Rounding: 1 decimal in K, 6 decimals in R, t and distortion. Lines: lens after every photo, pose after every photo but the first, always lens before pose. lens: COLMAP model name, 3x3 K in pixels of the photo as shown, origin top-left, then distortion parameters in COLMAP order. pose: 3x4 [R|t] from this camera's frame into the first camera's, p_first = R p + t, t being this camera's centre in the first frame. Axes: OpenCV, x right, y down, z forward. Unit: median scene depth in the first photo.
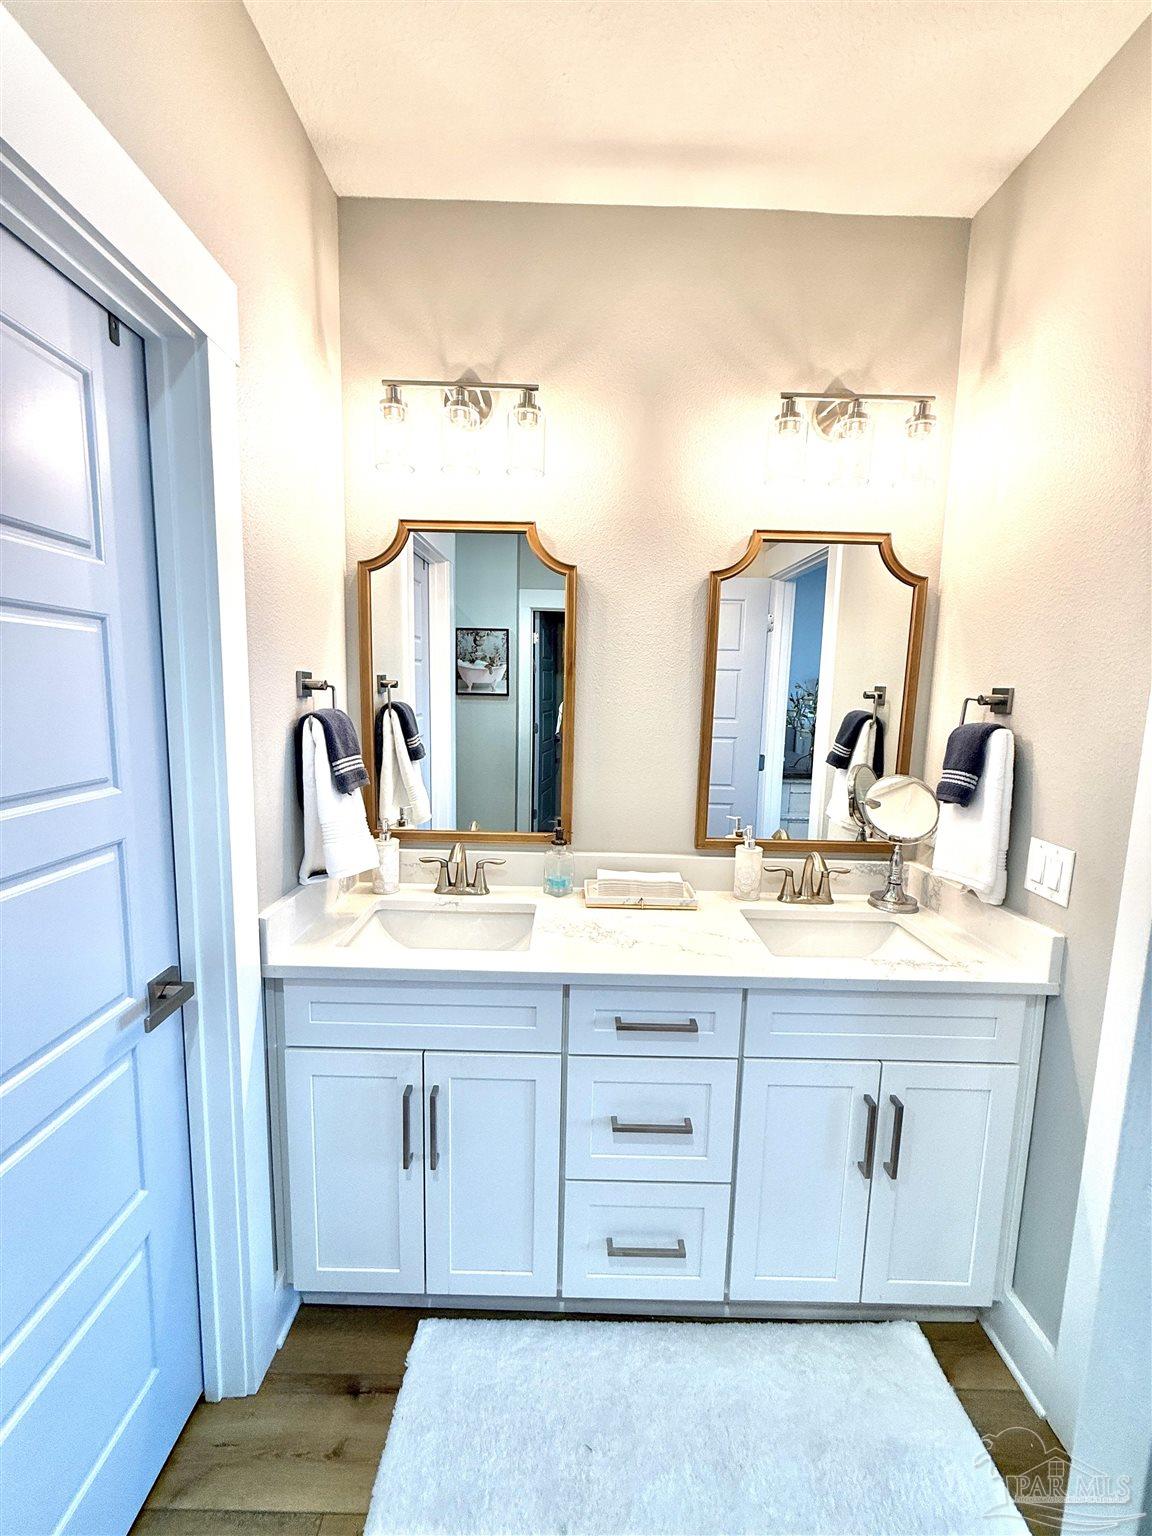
lens RADIAL K [[626.8, 0, 536.3], [0, 626.8, 768.8], [0, 0, 1]] dist [0.001816, -0.000149]
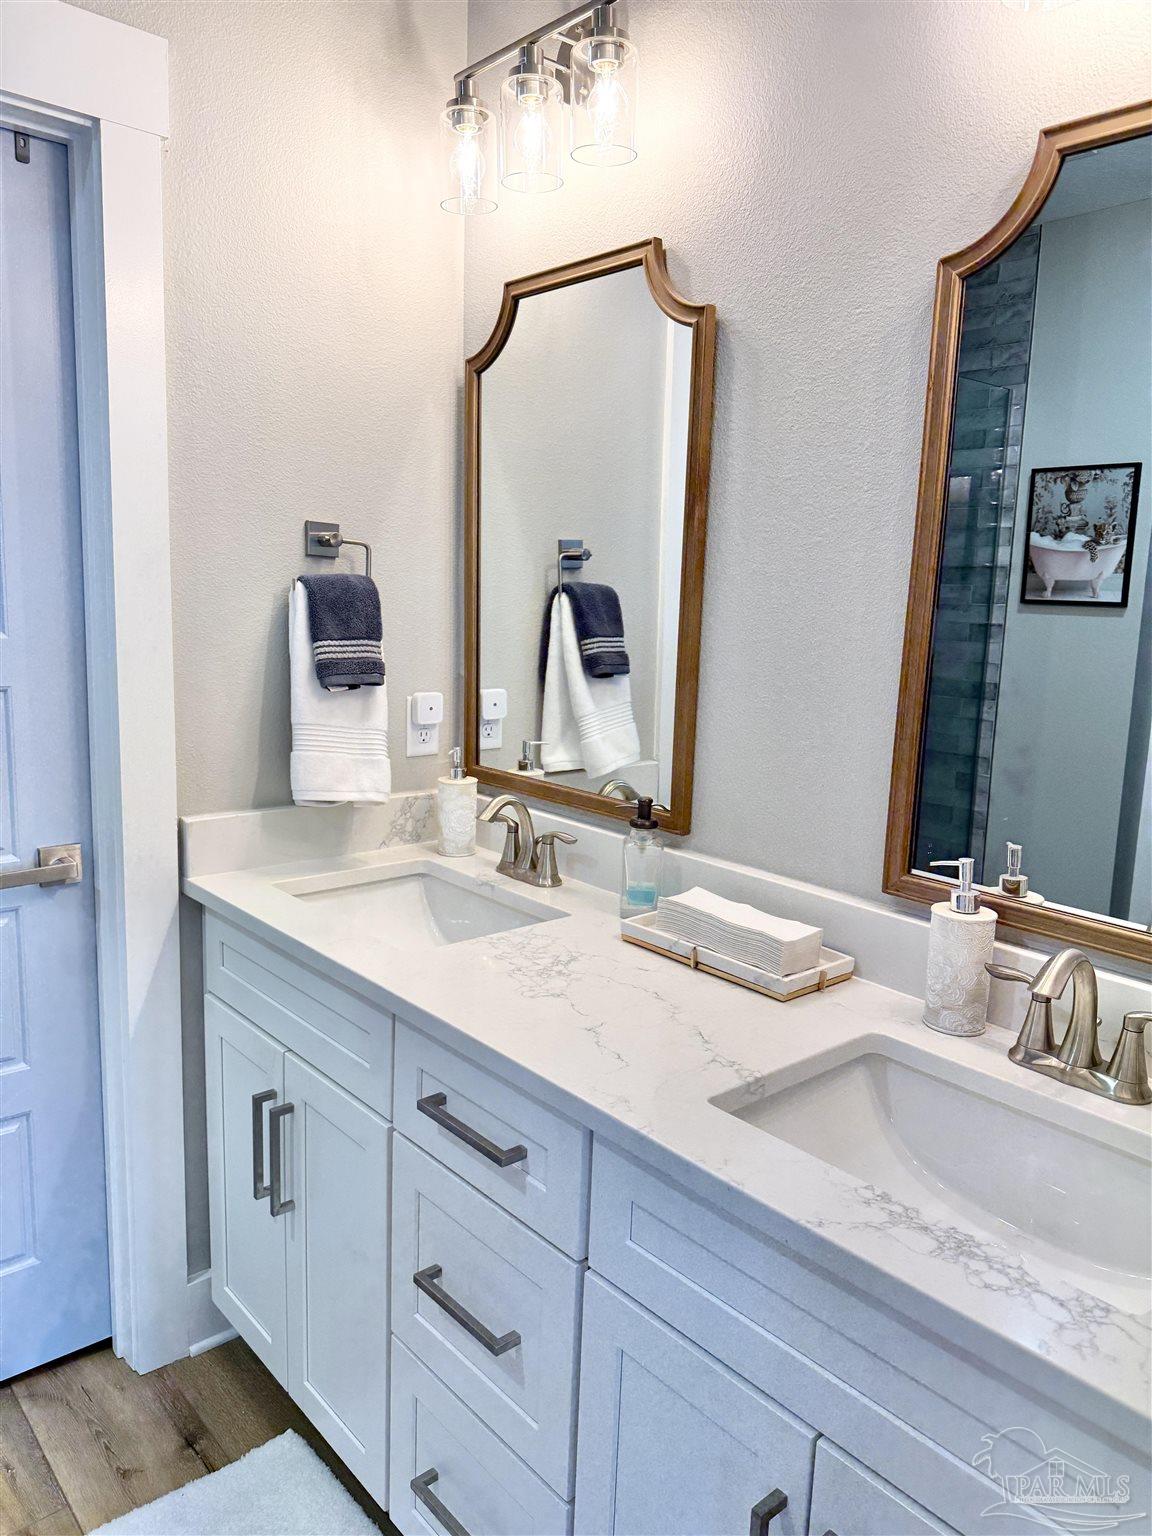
lens RADIAL K [[1094.5, 0, 568.9], [0, 1094.5, 781.4], [0, 0, 1]] dist [0.028938, -0.031857]
pose [[0.656334, 0.133796, -0.742512, 0.714791], [-0.124240, 0.989881, 0.068551, 0.023022], [0.744171, 0.047257, 0.666316, 0.310679]]
